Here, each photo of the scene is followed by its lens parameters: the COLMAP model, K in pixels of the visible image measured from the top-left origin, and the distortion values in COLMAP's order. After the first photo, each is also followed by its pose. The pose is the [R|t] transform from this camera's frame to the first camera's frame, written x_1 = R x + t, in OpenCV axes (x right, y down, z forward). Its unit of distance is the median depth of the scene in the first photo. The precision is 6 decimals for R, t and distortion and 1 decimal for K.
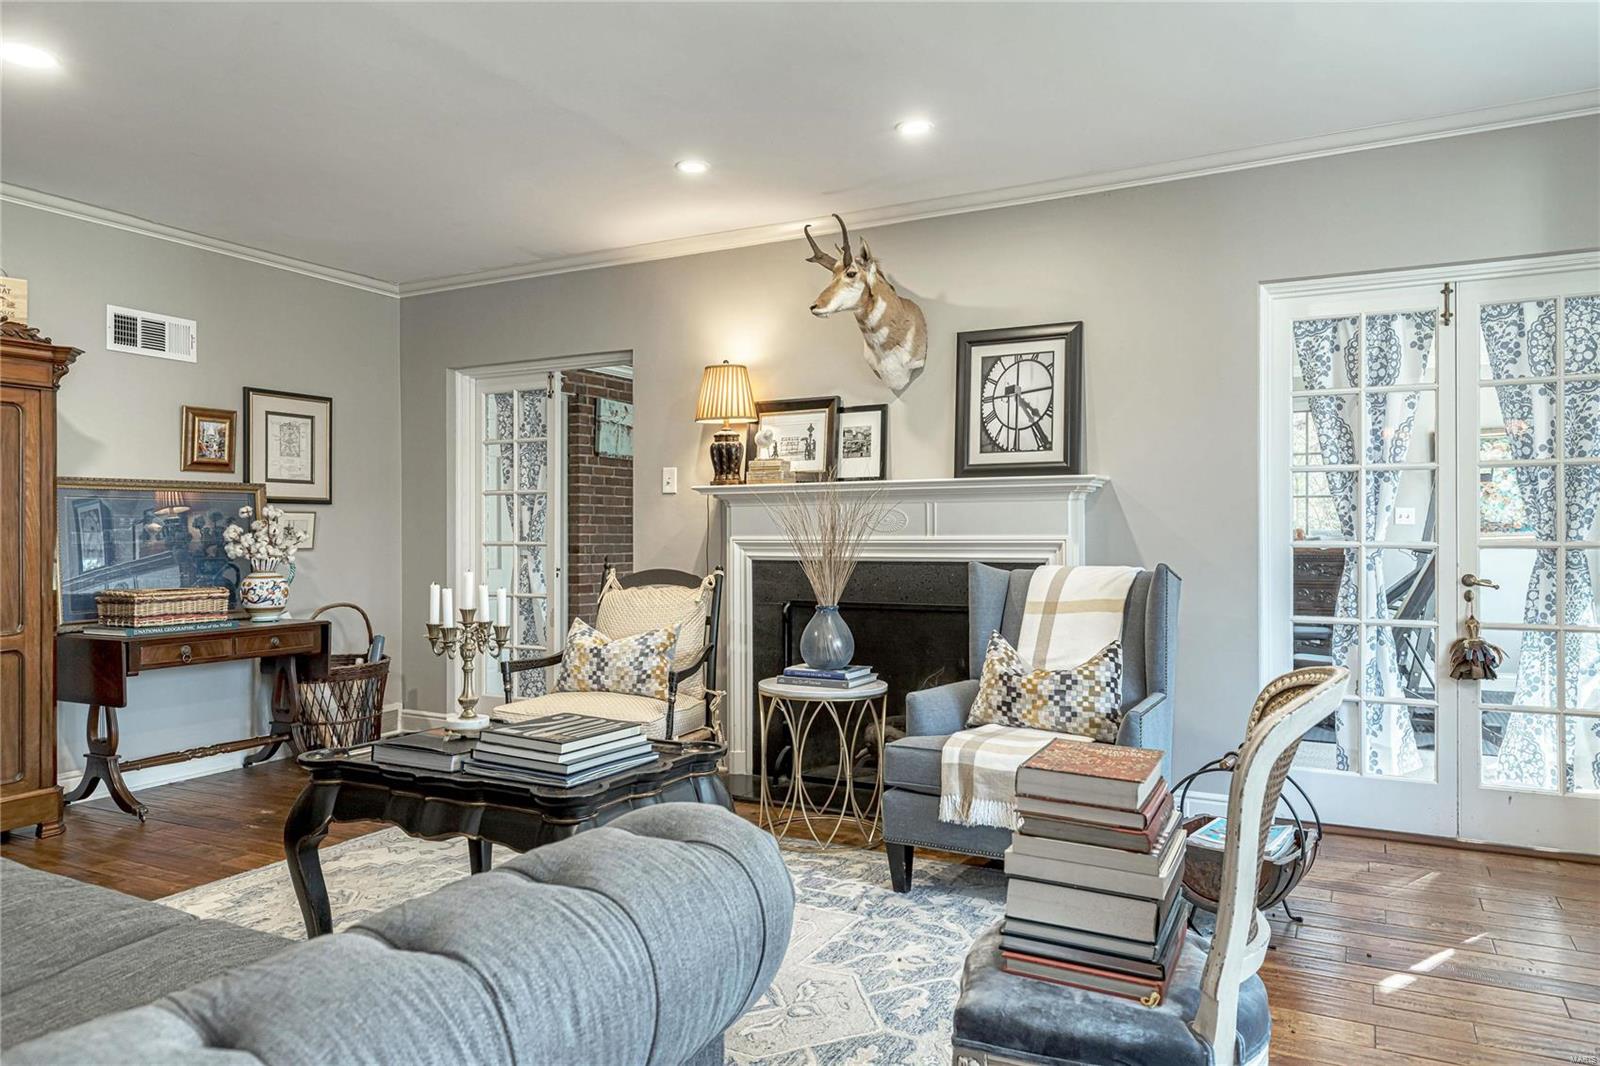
lens RADIAL K [[1056.7, 0, 818.2], [0, 1056.7, 536.5], [0, 0, 1]] dist [0.003911, -0.000212]
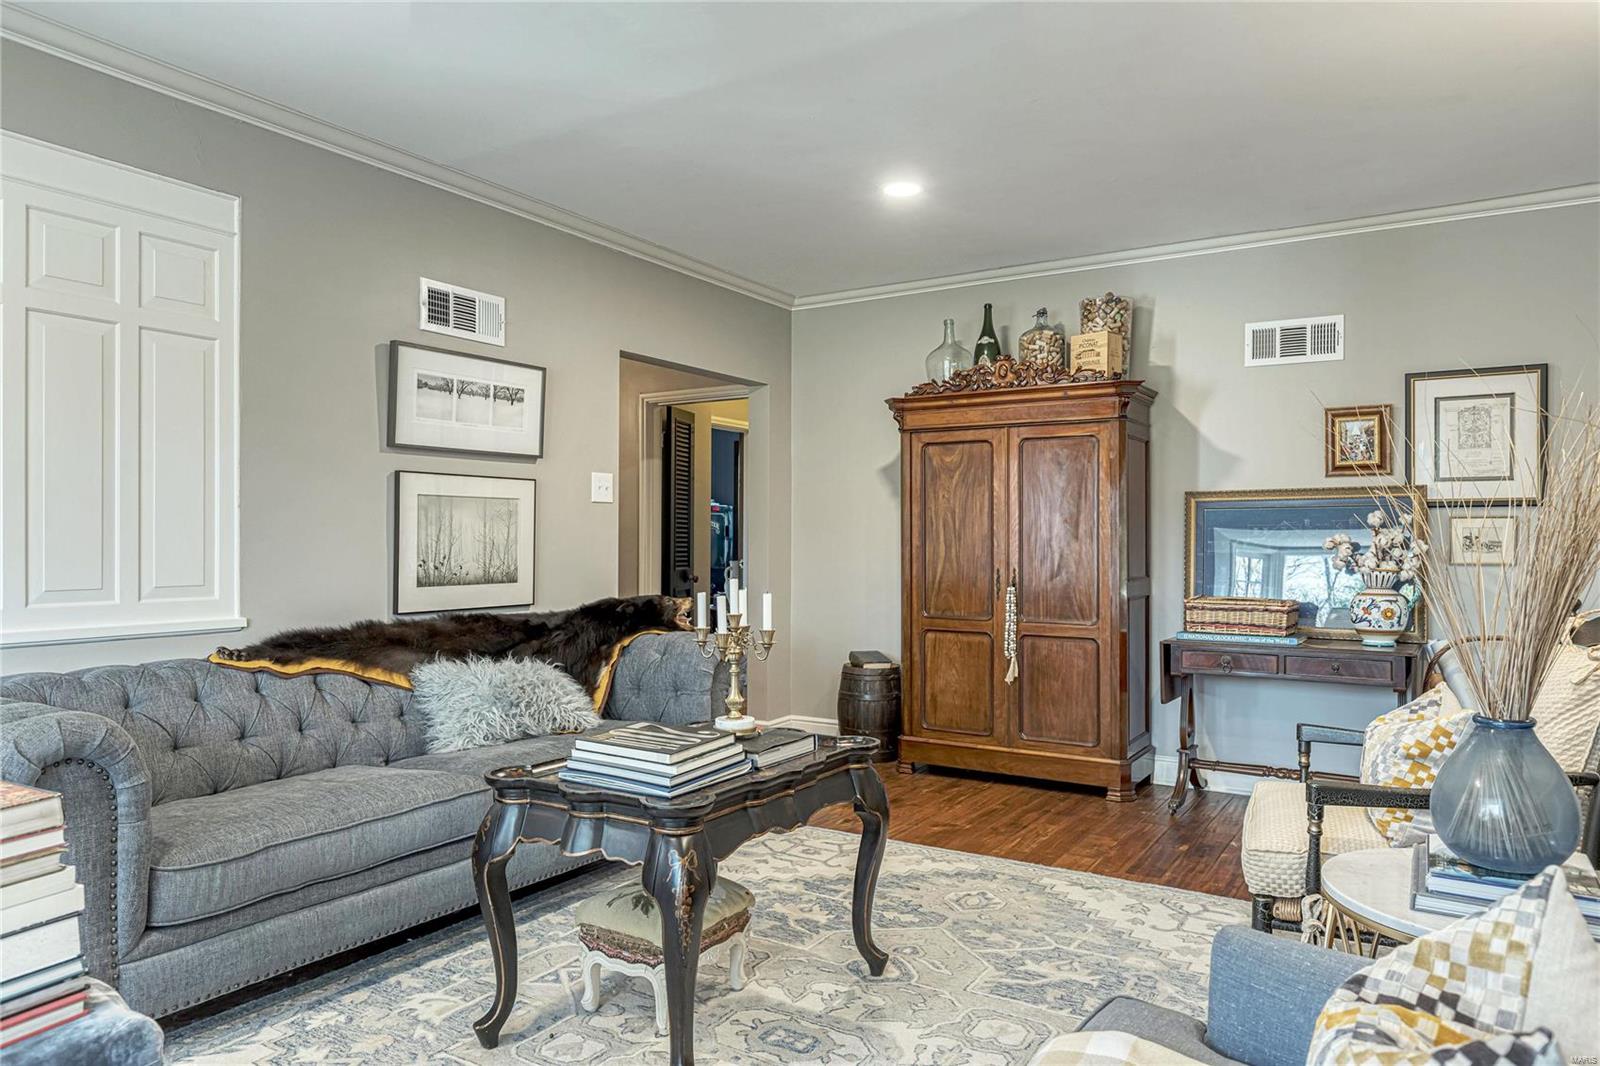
lens RADIAL K [[1056.7, 0, 818.2], [0, 1056.7, 536.5], [0, 0, 1]] dist [0.003911, -0.000212]
pose [[-0.075306, 0.002398, -0.997158, 0.376501], [-0.004280, 0.999987, 0.002728, -0.009075], [0.997151, 0.004473, -0.075295, 0.613731]]
